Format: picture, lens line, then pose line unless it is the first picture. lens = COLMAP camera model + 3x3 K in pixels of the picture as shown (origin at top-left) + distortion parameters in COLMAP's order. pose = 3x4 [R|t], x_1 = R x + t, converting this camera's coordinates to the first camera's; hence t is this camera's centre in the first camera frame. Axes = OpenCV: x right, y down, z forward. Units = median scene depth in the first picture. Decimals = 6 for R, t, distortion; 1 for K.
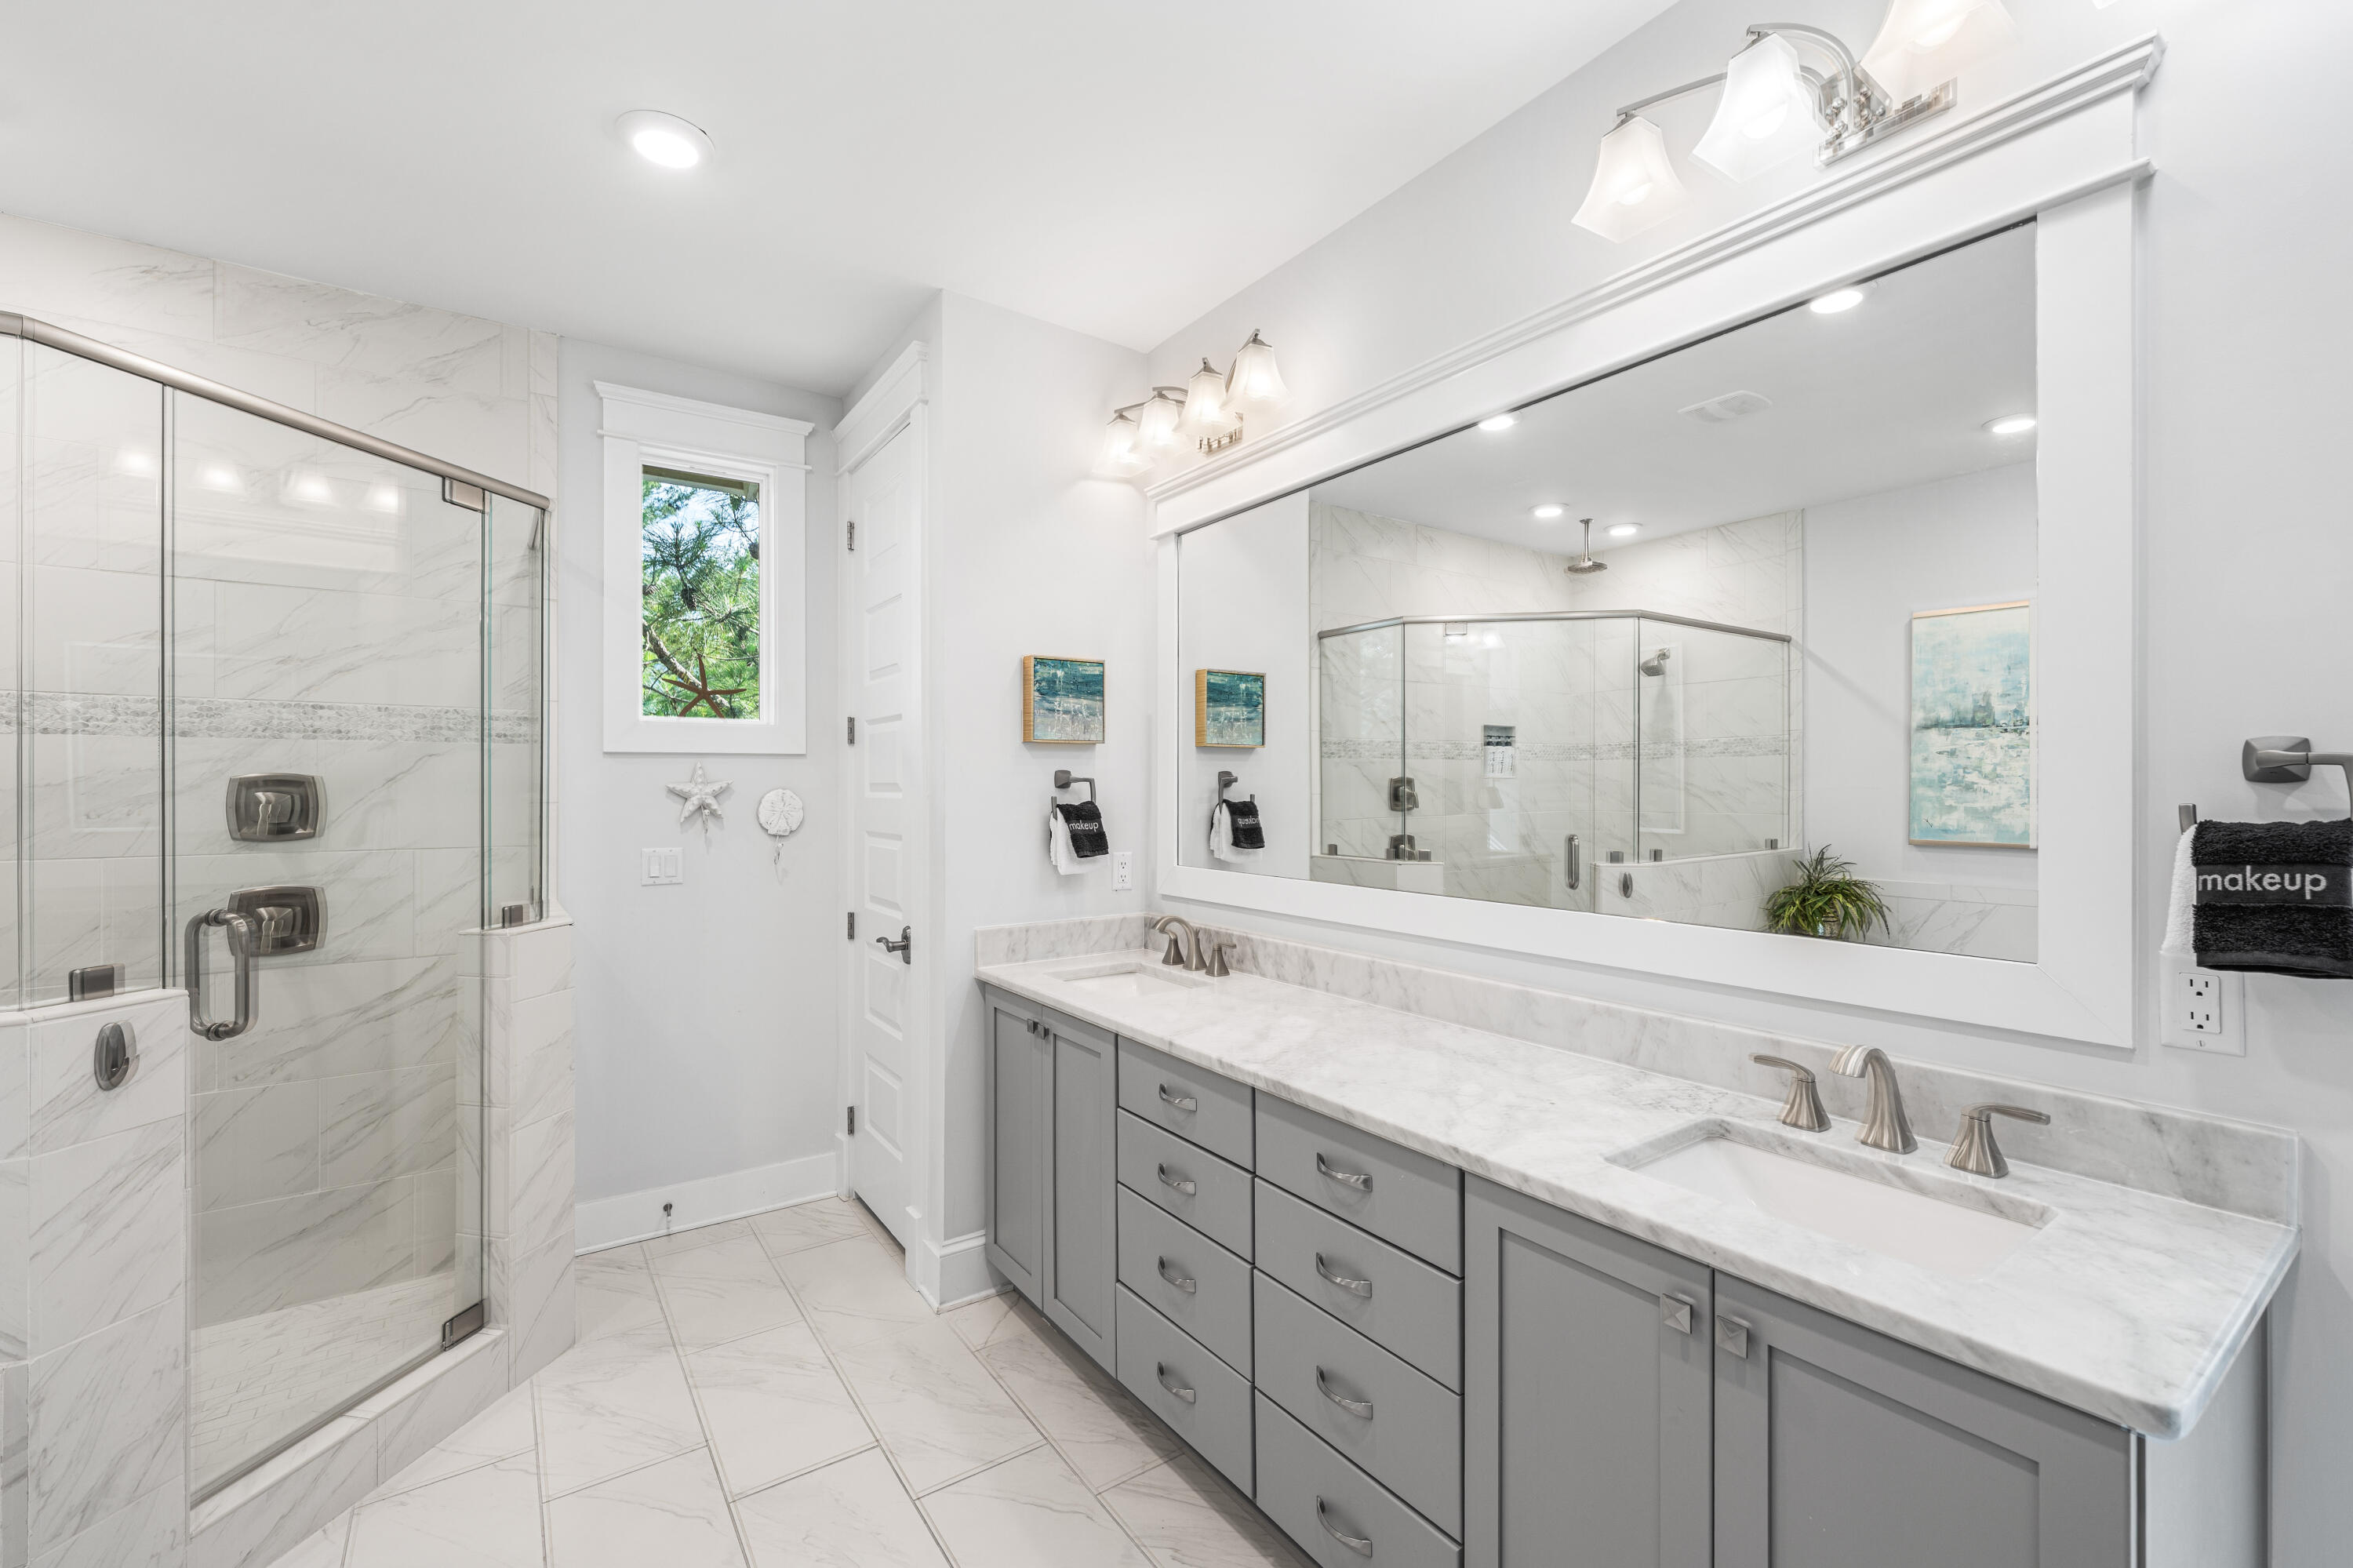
lens RADIAL K [[993.1, 0, 1186.3], [0, 993.1, 786.6], [0, 0, 1]] dist [0.001248, 0.000584]
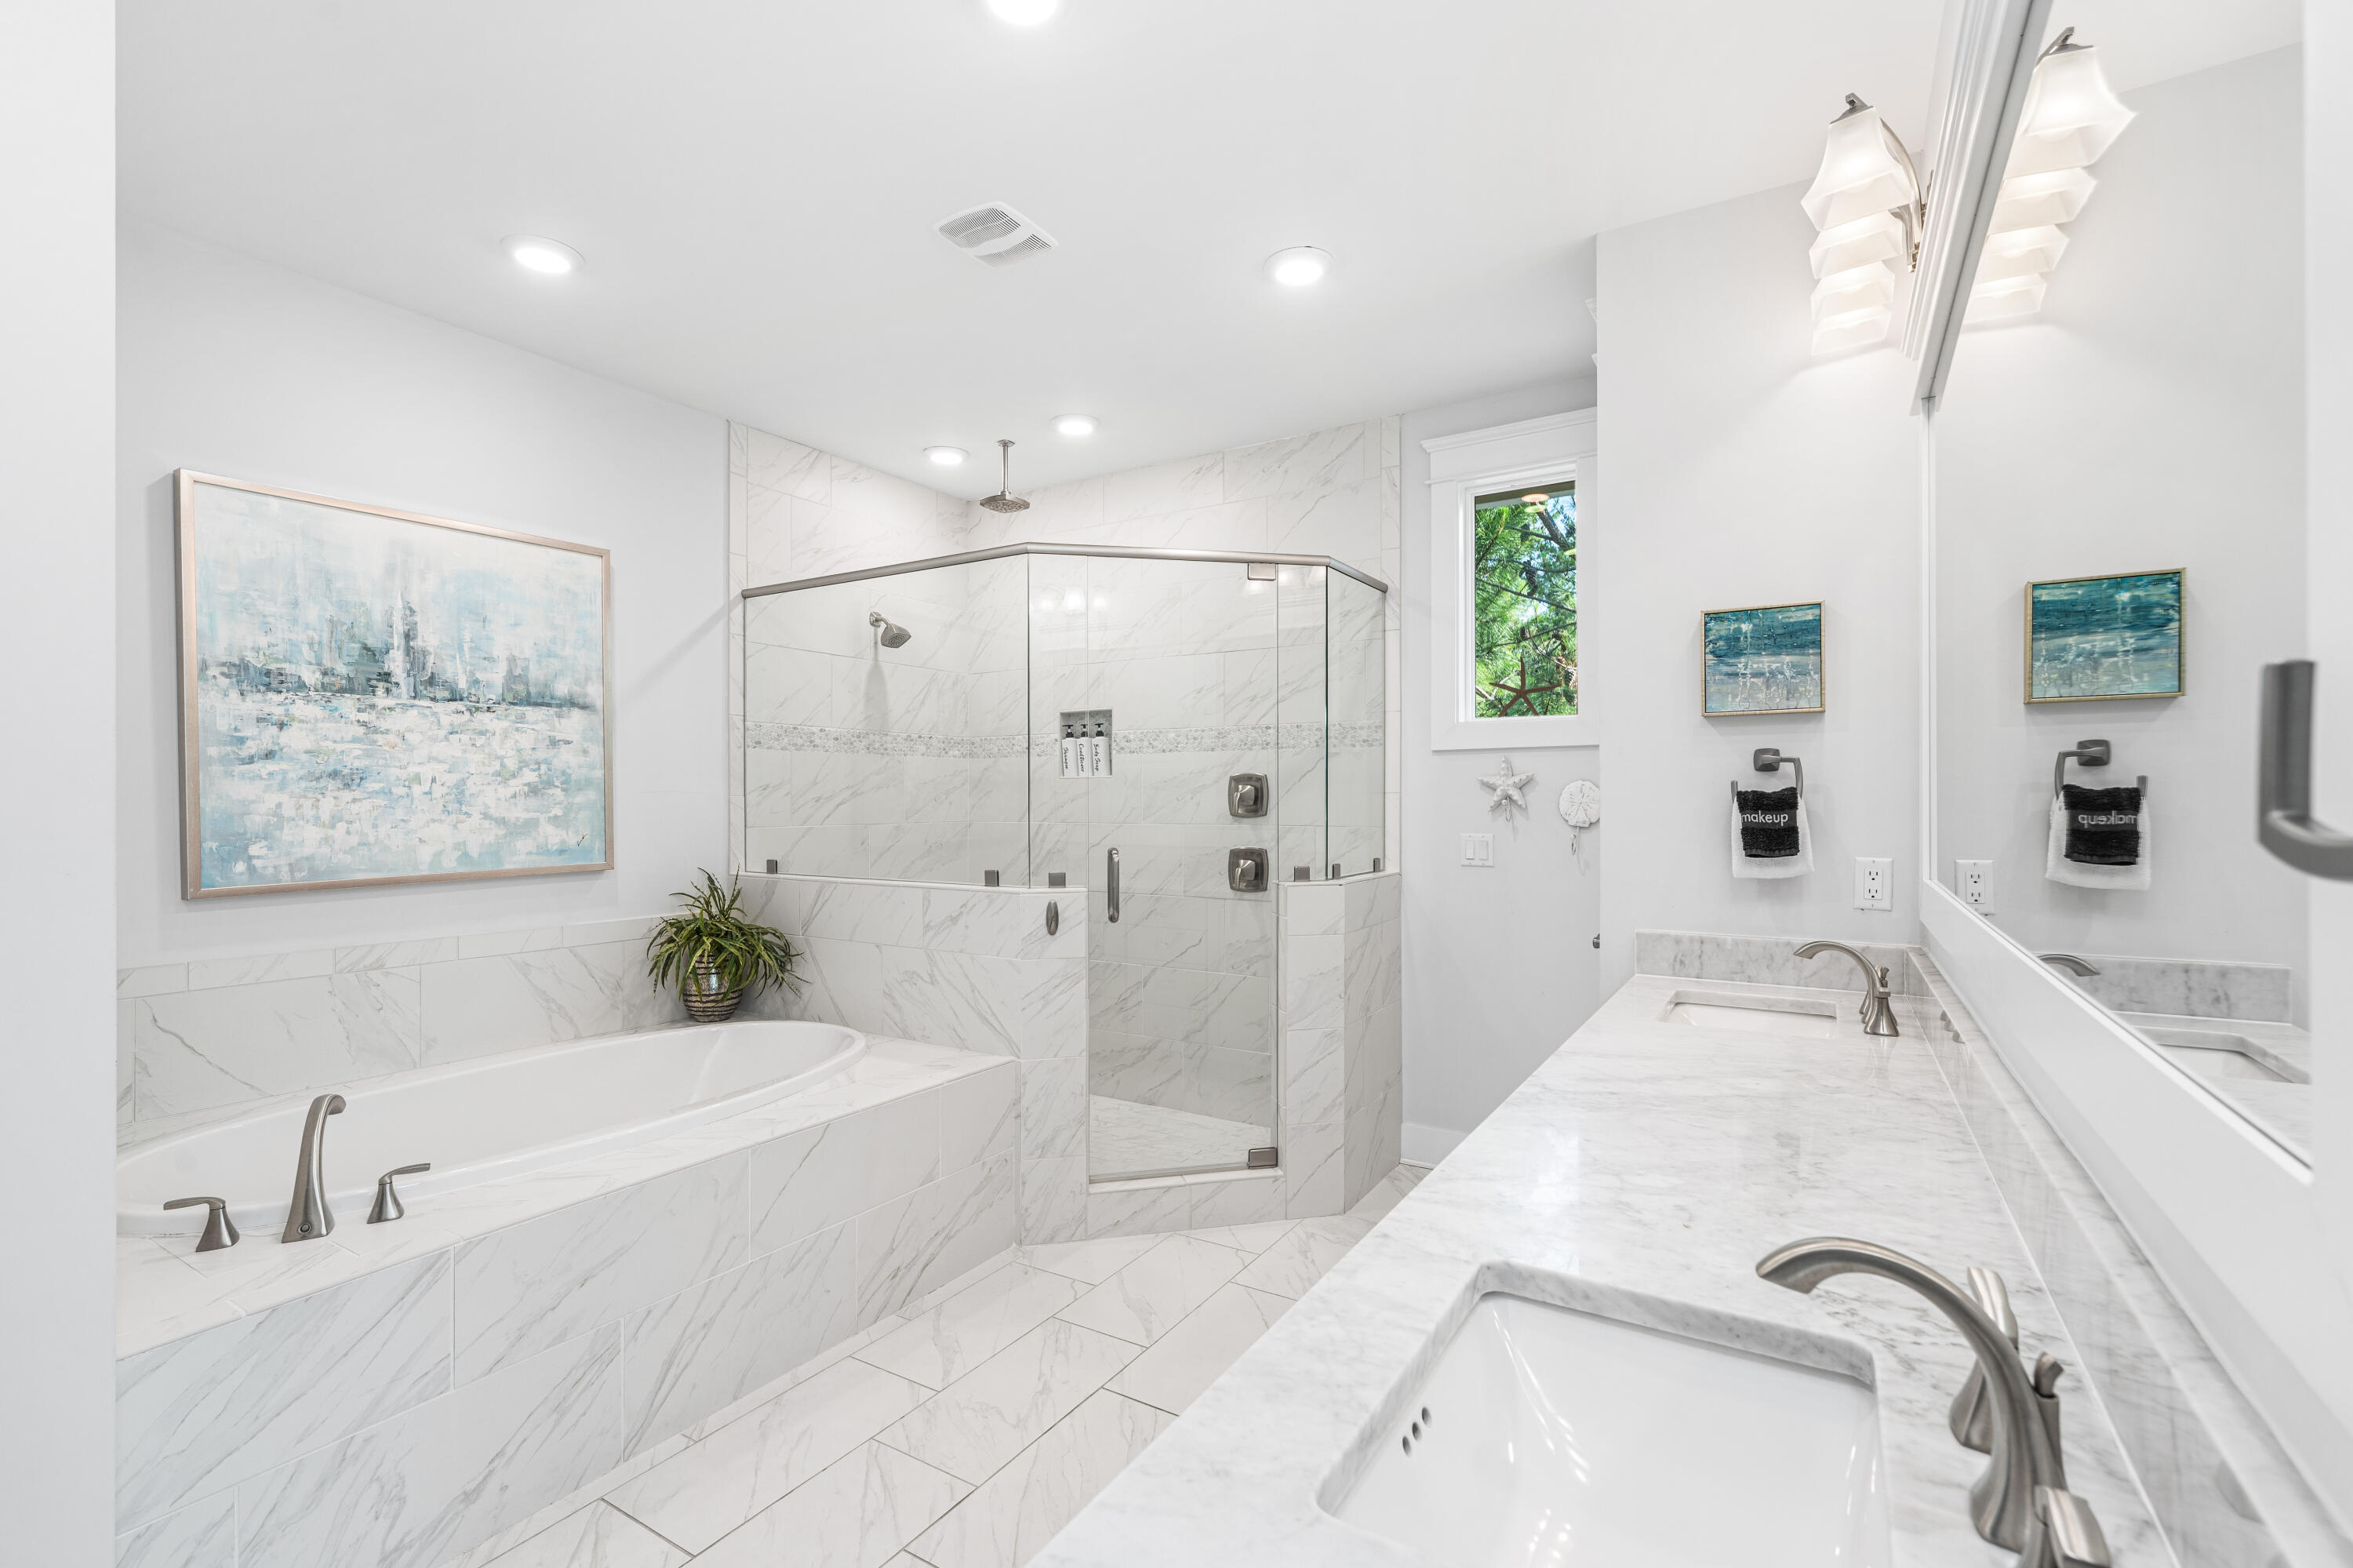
lens RADIAL K [[1081.3, 0, 1185.4], [0, 1081.3, 798.5], [0, 0, 1]] dist [-0.001754, -0.000155]
pose [[0.369576, -0.002294, -0.929198, 0.507983], [-0.000596, 0.999996, -0.002706, 0.026305], [0.929200, 0.001554, 0.369574, 0.253357]]
